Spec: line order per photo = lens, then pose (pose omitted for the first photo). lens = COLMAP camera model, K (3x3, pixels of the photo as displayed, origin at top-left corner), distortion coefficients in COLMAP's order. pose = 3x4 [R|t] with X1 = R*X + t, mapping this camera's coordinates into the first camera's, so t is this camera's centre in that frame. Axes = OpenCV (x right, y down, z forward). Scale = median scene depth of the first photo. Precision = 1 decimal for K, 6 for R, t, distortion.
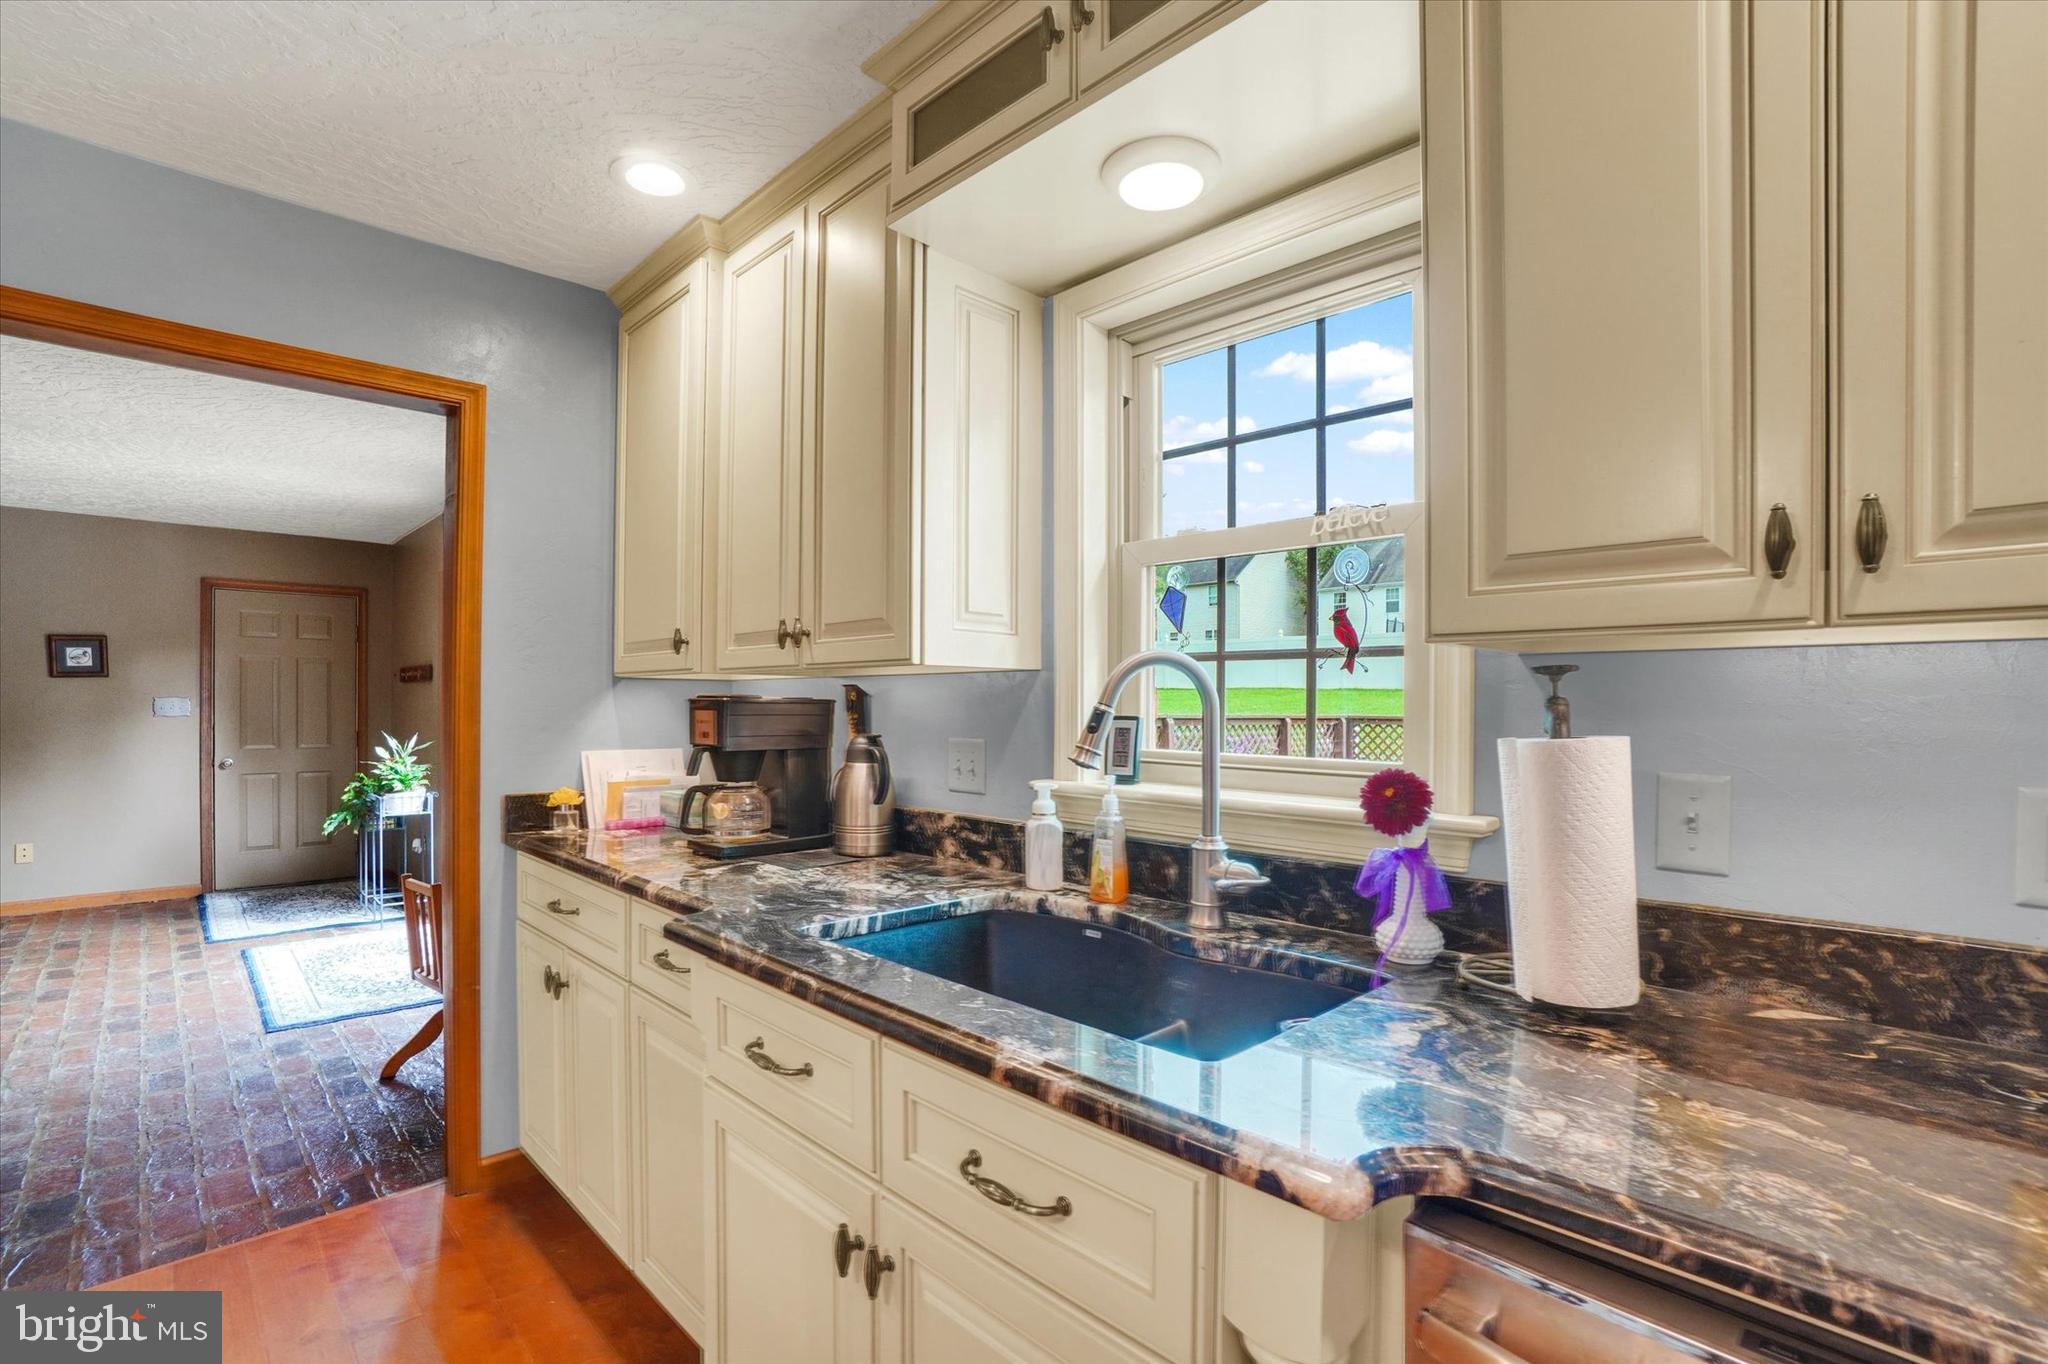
lens RADIAL K [[937.5, 0, 998.3], [0, 937.5, 706.3], [0, 0, 1]] dist [0.002825, 0.000939]
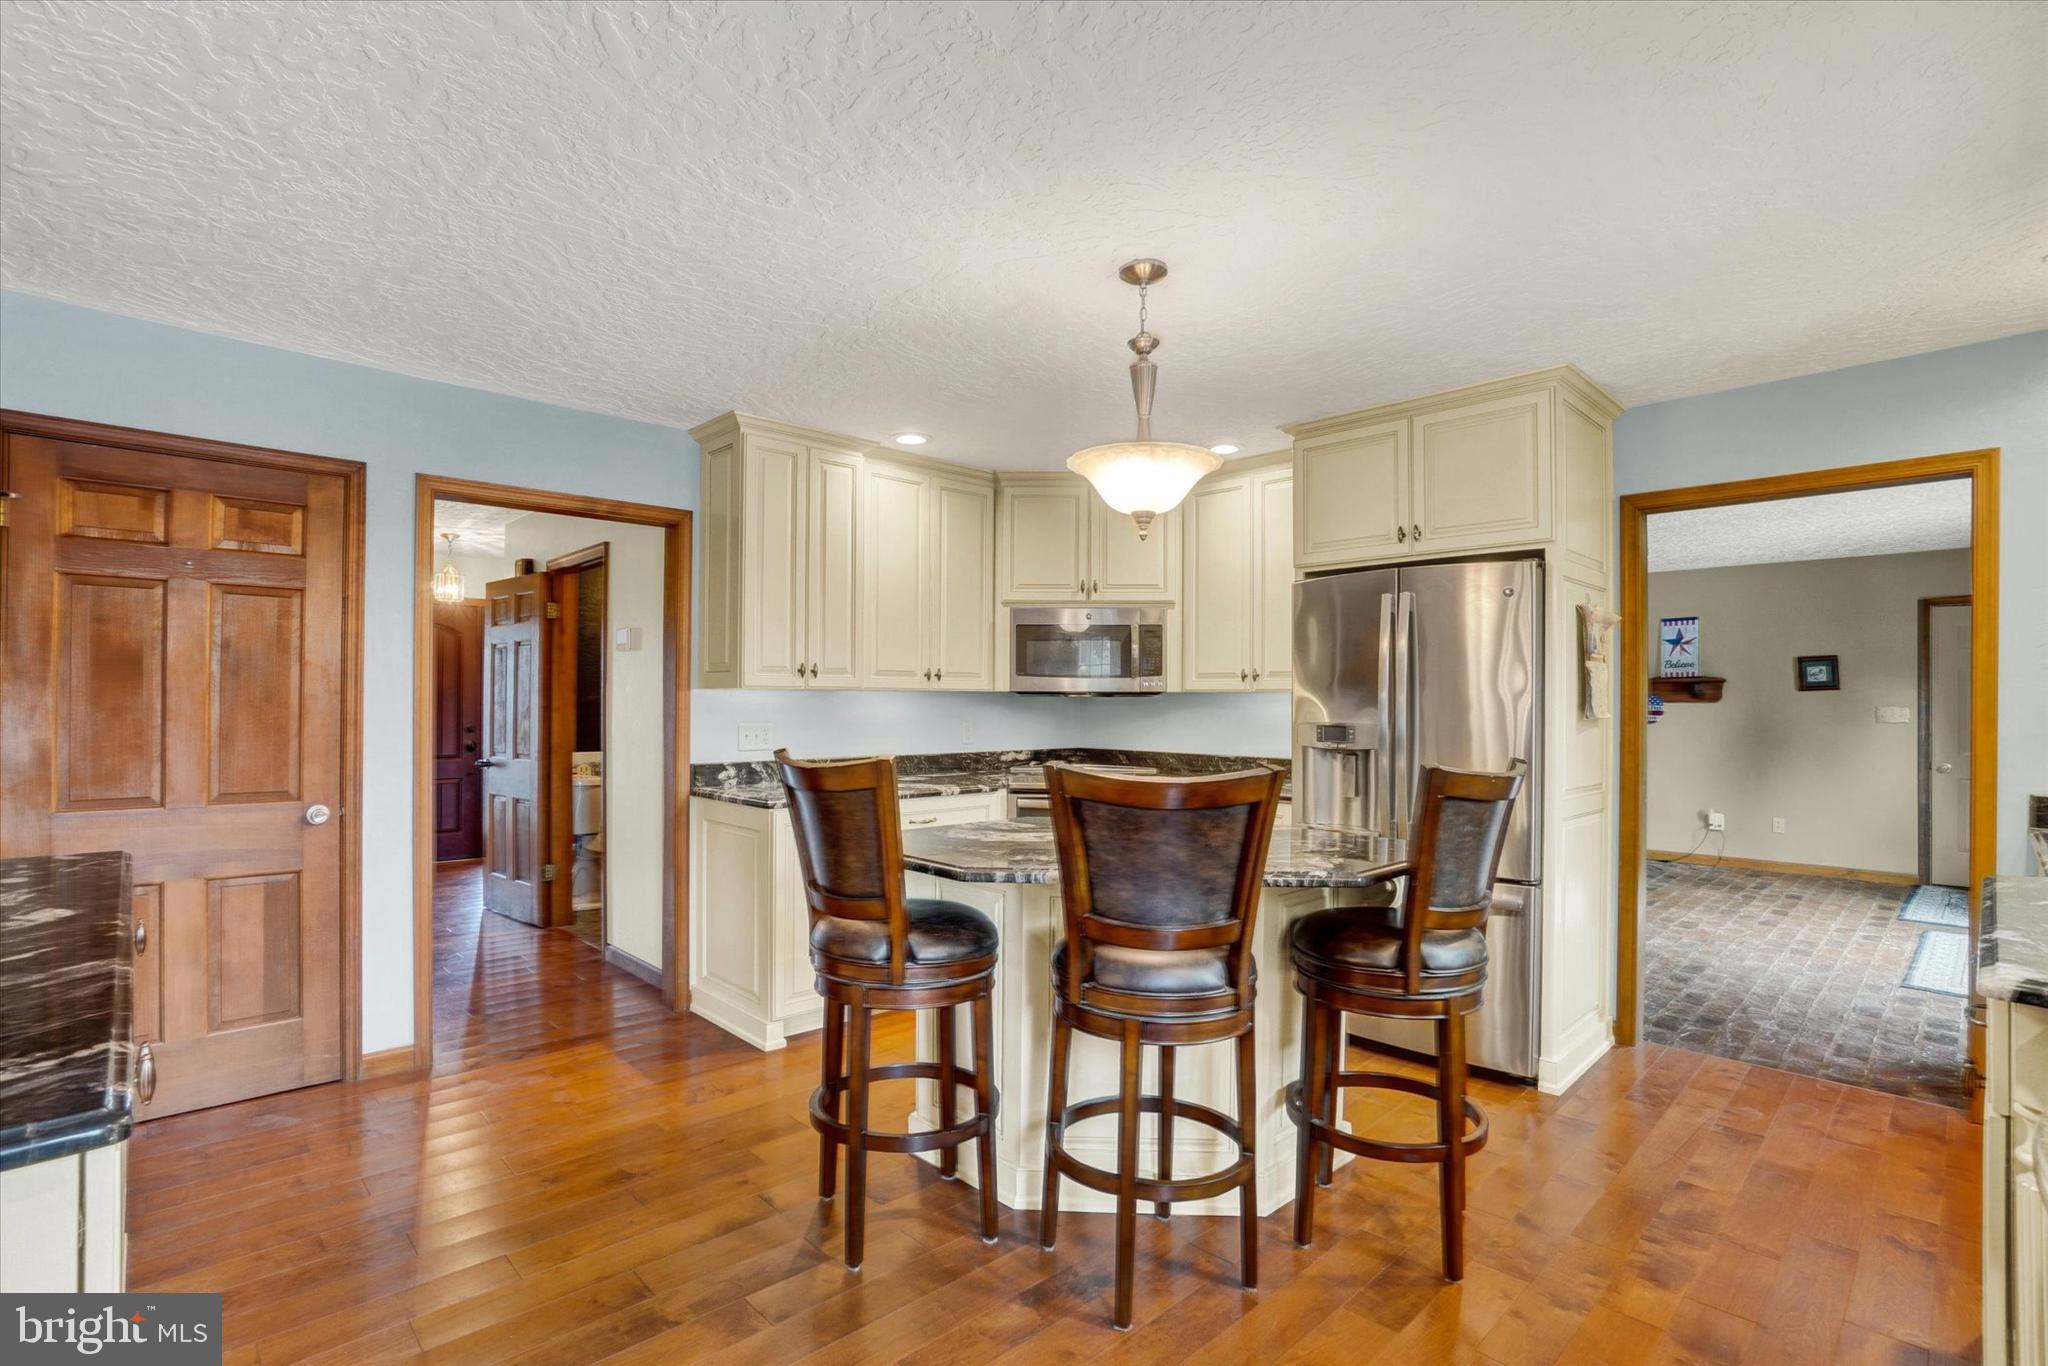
lens RADIAL K [[925.1, 0, 1000.0], [0, 925.1, 696.7], [0, 0, 1]] dist [-0.002353, -0.000073]
pose [[0.019501, -0.007823, -0.999779, 0.228774], [-0.008405, 0.999933, -0.007988, -0.003566], [0.999775, 0.008559, 0.019434, -0.108233]]
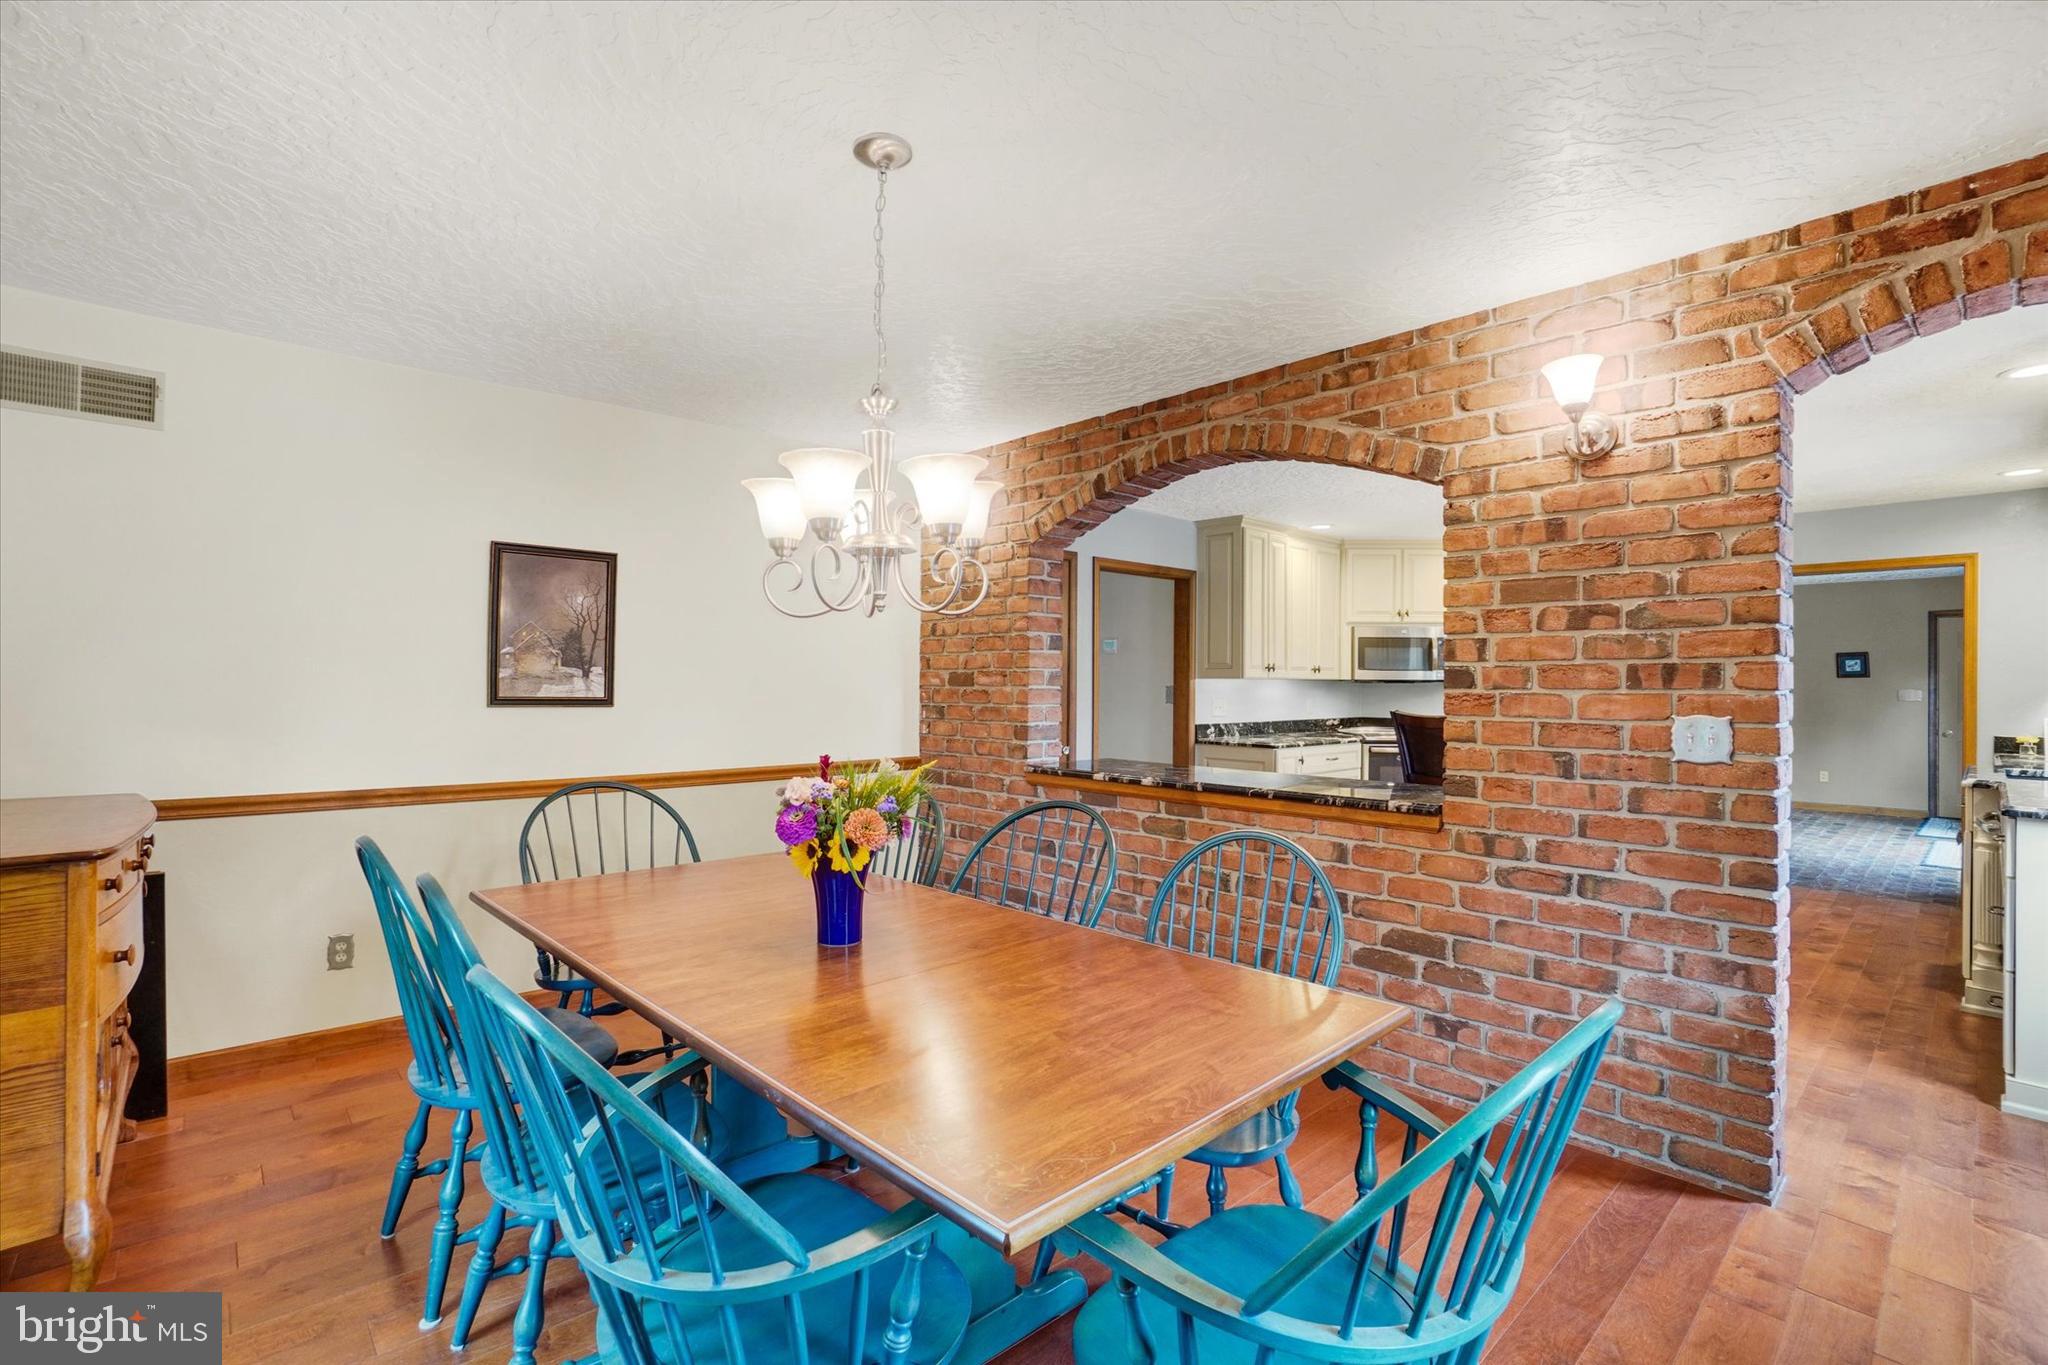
lens RADIAL K [[879.8, 0, 1087.5], [0, 879.8, 681.7], [0, 0, 1]] dist [0.026546, 0.000133]
pose [[0.055044, -0.005268, -0.998470, 0.579582], [-0.009032, 0.999943, -0.005773, -0.001790], [0.998443, 0.009336, 0.054993, -0.482696]]
